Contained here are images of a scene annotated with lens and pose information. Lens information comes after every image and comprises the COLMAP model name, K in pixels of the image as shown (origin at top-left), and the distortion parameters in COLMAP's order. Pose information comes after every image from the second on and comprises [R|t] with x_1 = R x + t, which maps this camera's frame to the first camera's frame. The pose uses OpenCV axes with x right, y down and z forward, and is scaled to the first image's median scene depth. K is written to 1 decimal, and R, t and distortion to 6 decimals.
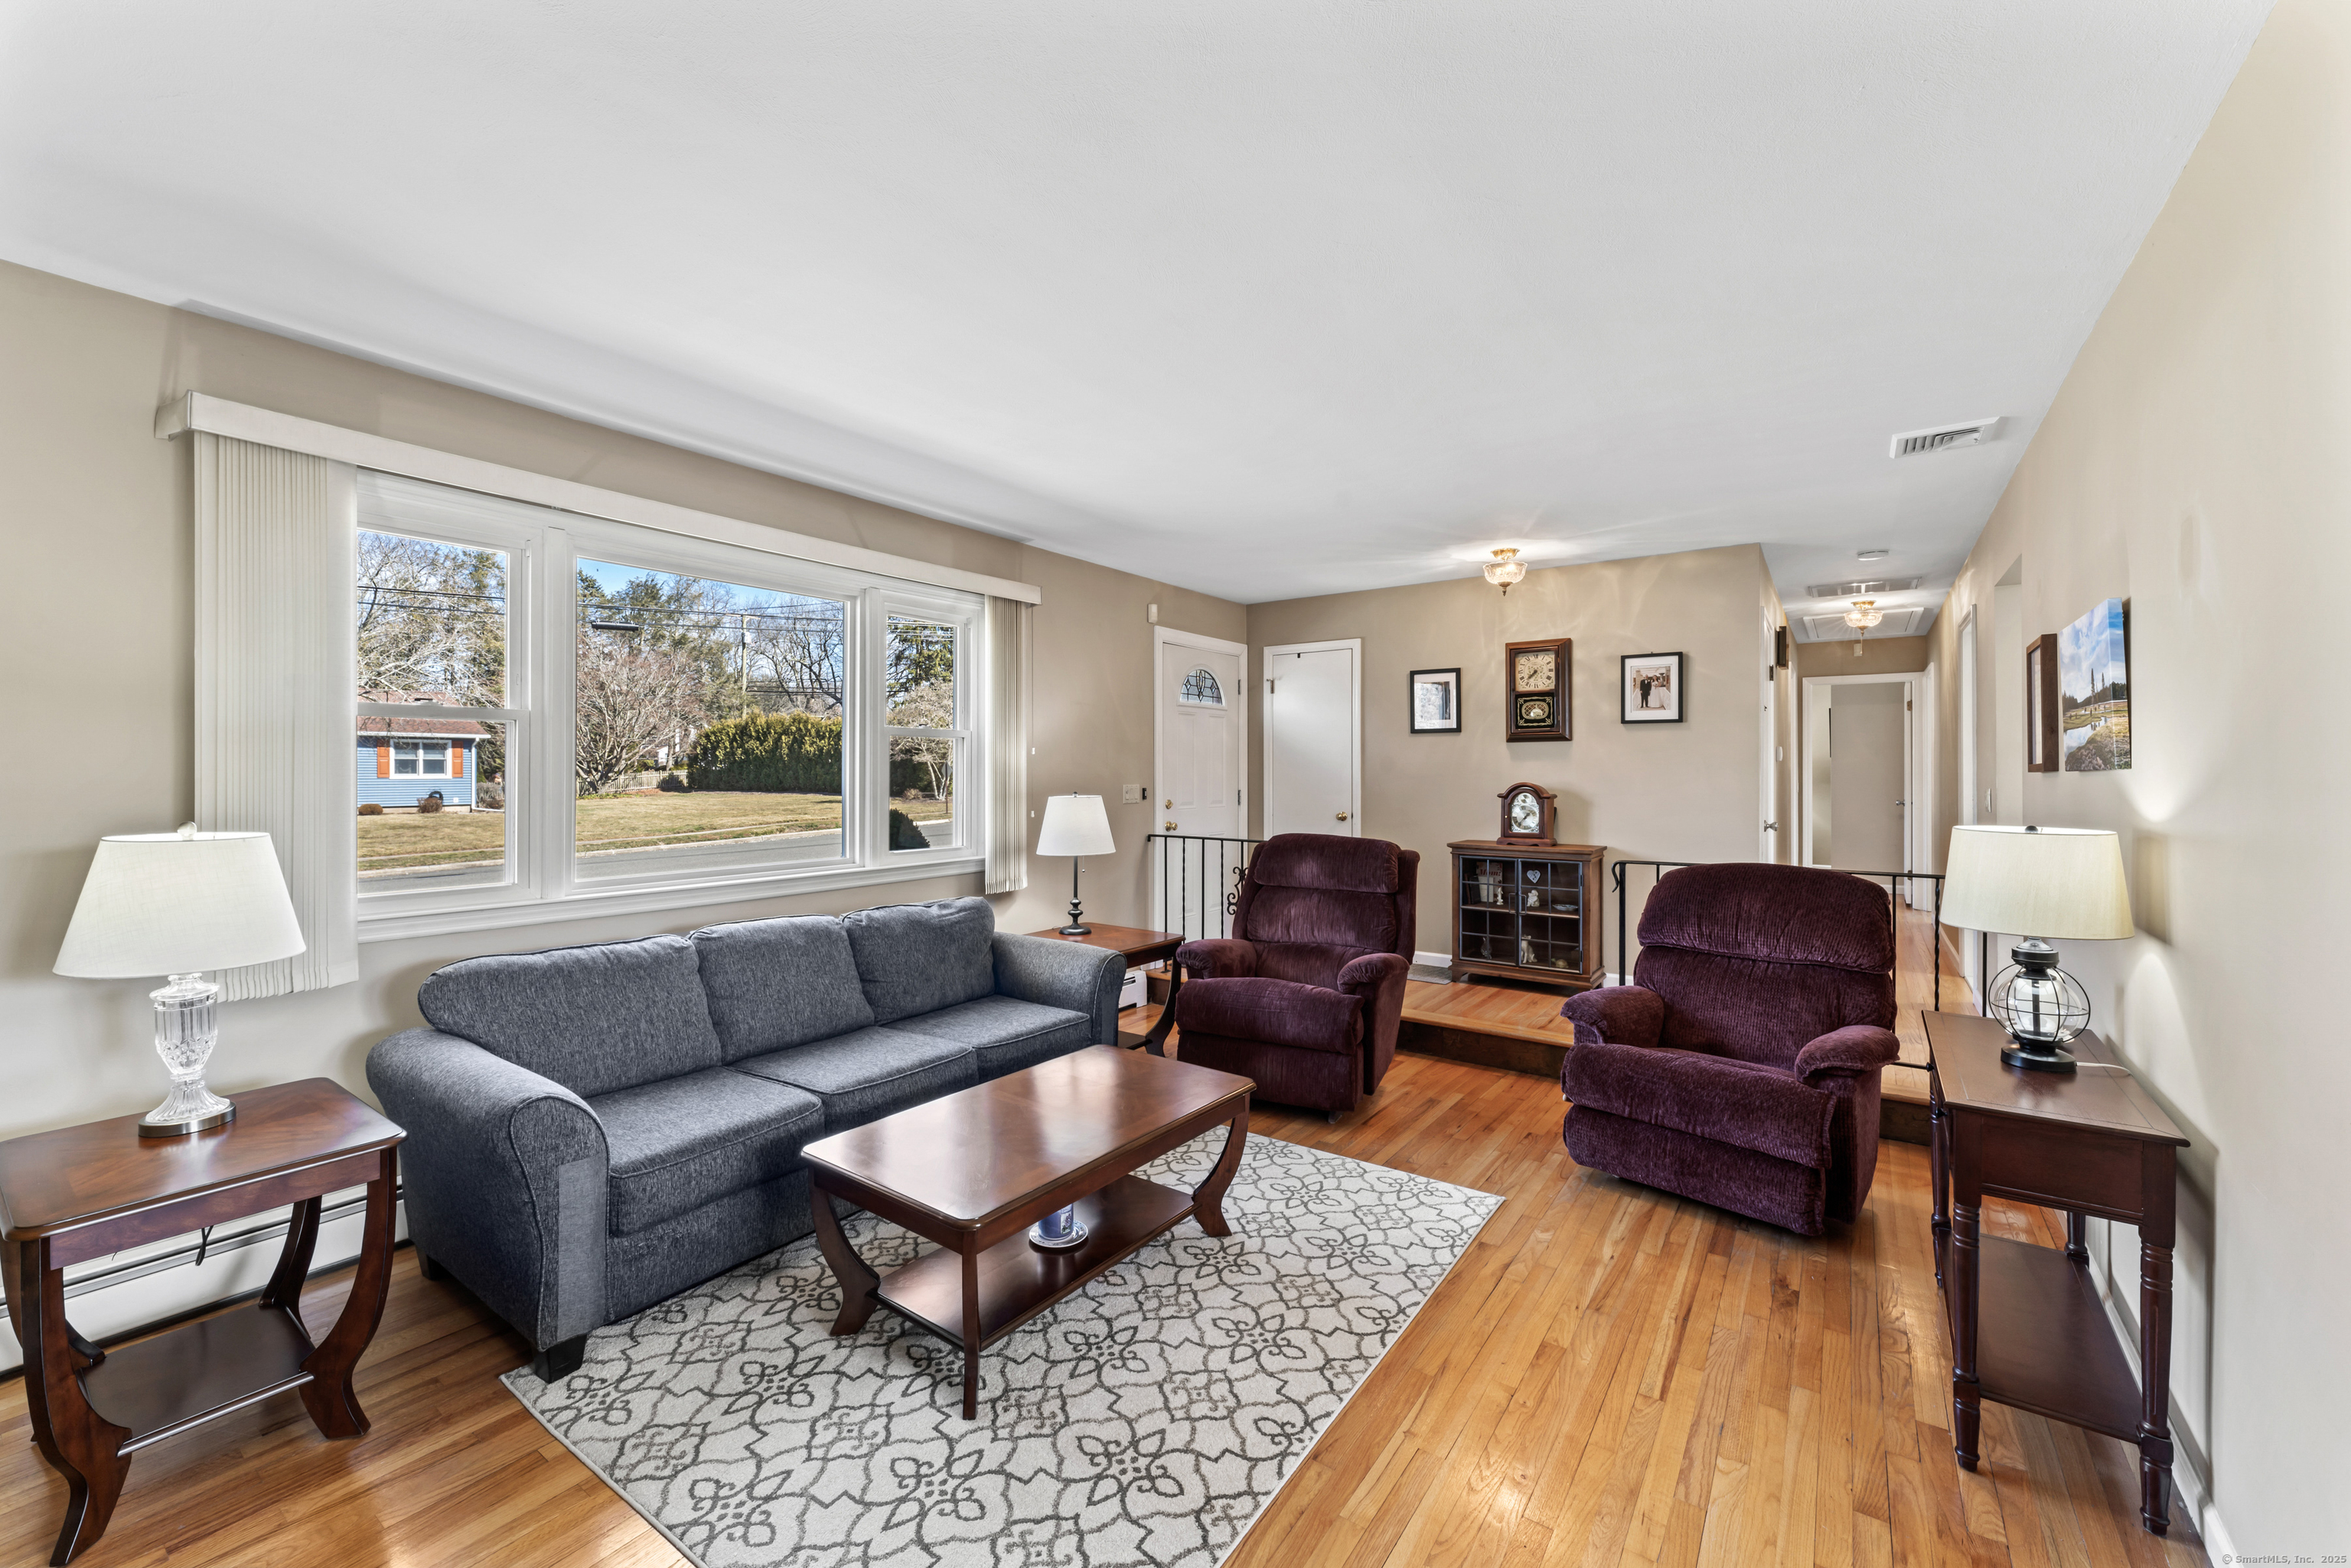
lens RADIAL K [[942.8, 0, 1180.4], [0, 942.8, 769.6], [0, 0, 1]] dist [0.006412, -0.000098]
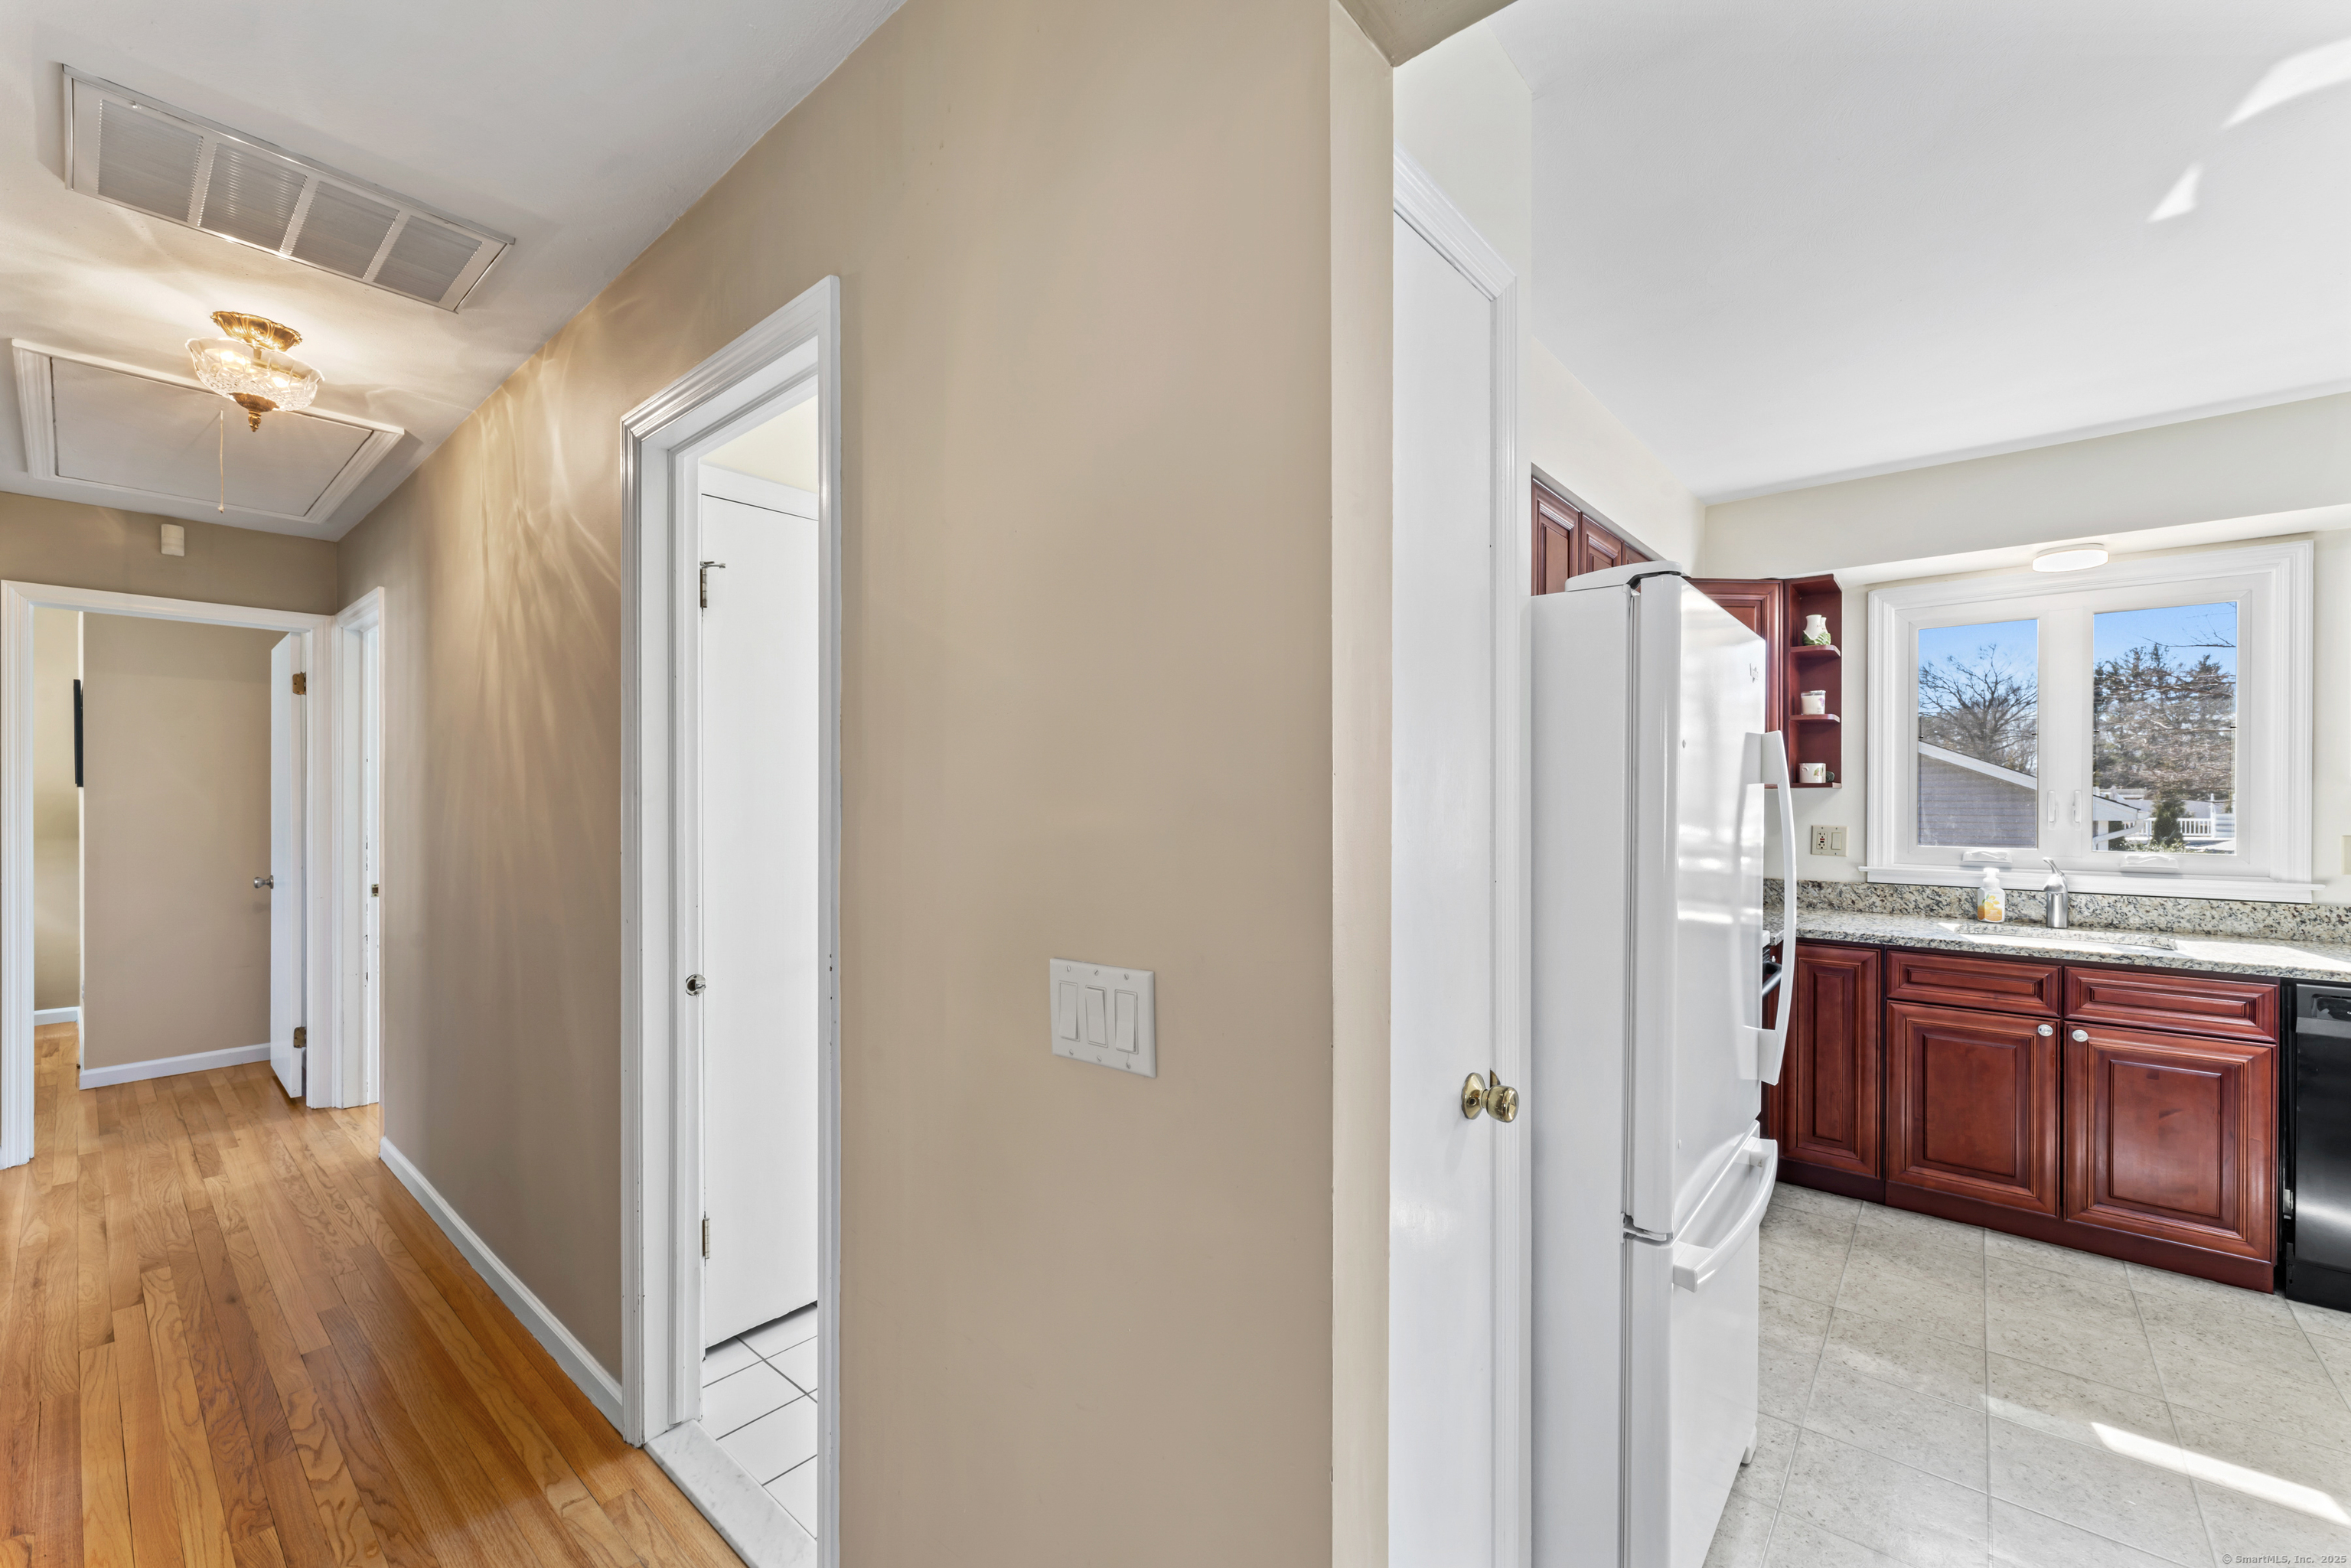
lens RADIAL K [[942.8, 0, 1183.0], [0, 942.8, 796.6], [0, 0, 1]] dist [0.006412, -0.000098]
pose [[0.086168, 0.000015, 0.996281, 0.545716], [-0.003136, 0.999995, 0.000256, -0.019480], [-0.996276, -0.003146, 0.086167, 0.845389]]
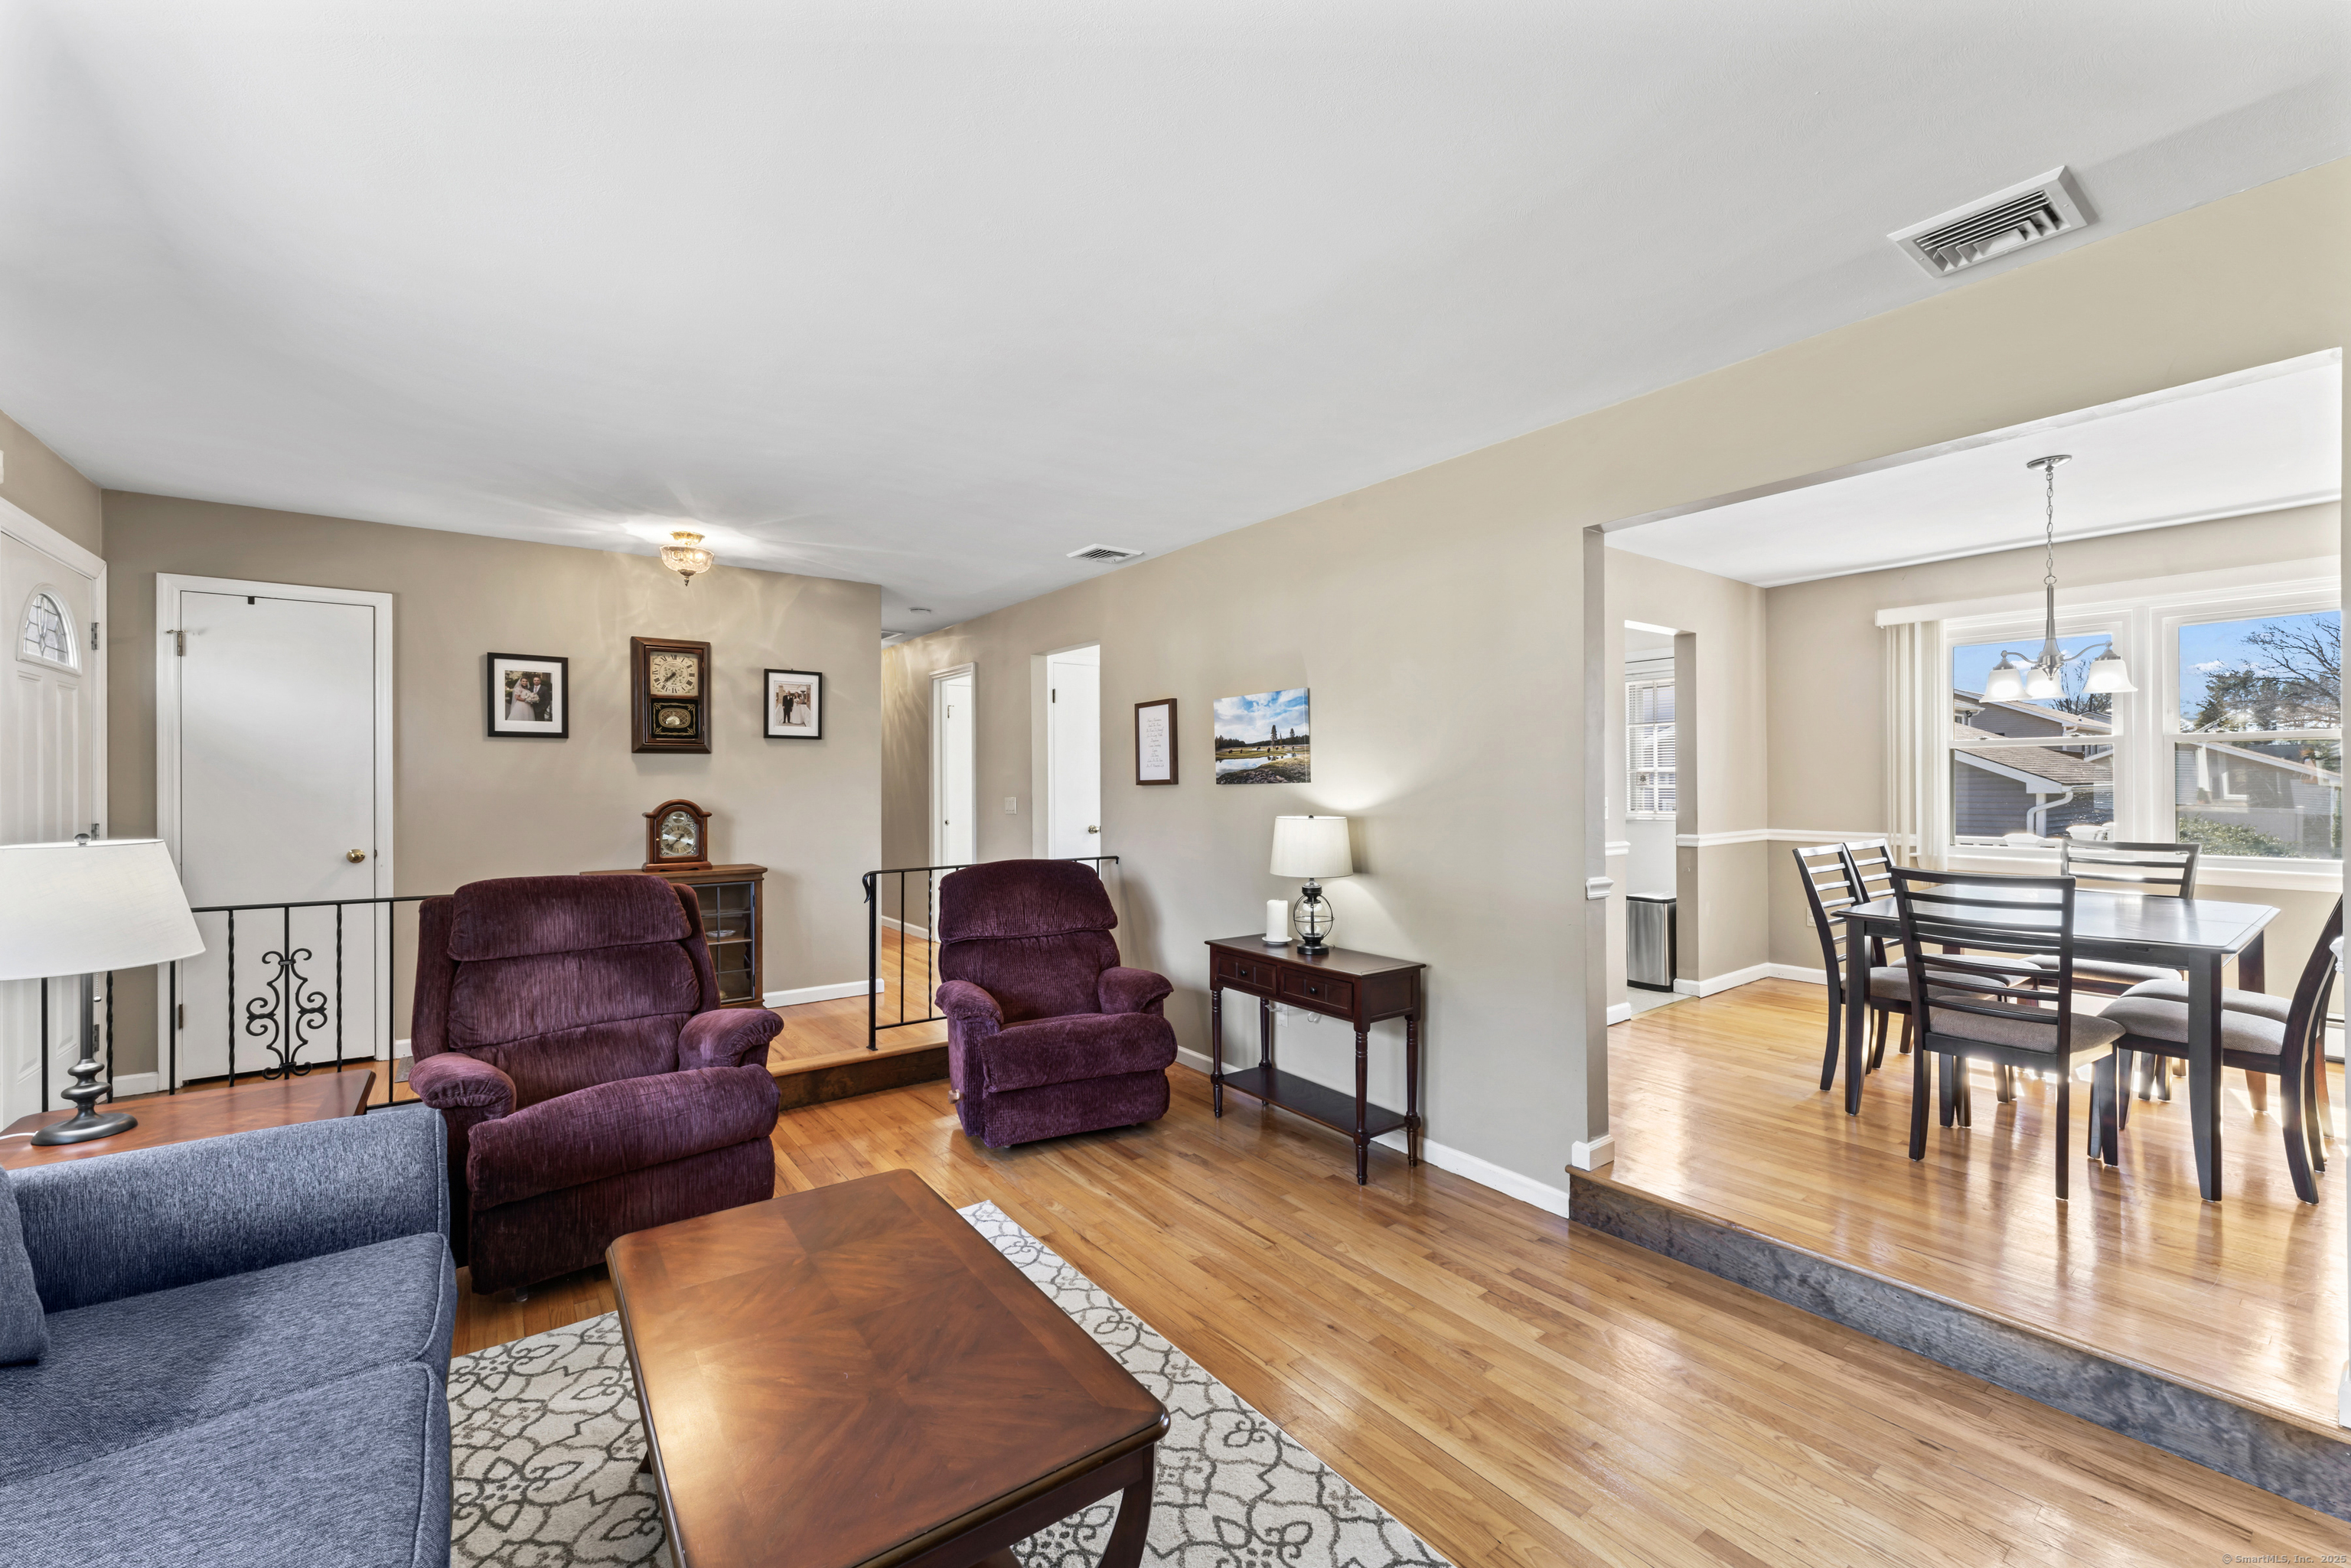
lens RADIAL K [[942.8, 0, 1181.2], [0, 942.8, 782.5], [0, 0, 1]] dist [0.006412, -0.000098]
pose [[0.307044, 0.000810, 0.951695, -0.346436], [0.003054, 0.999994, -0.001837, 0.000916], [-0.951691, 0.003470, 0.307039, 0.294933]]
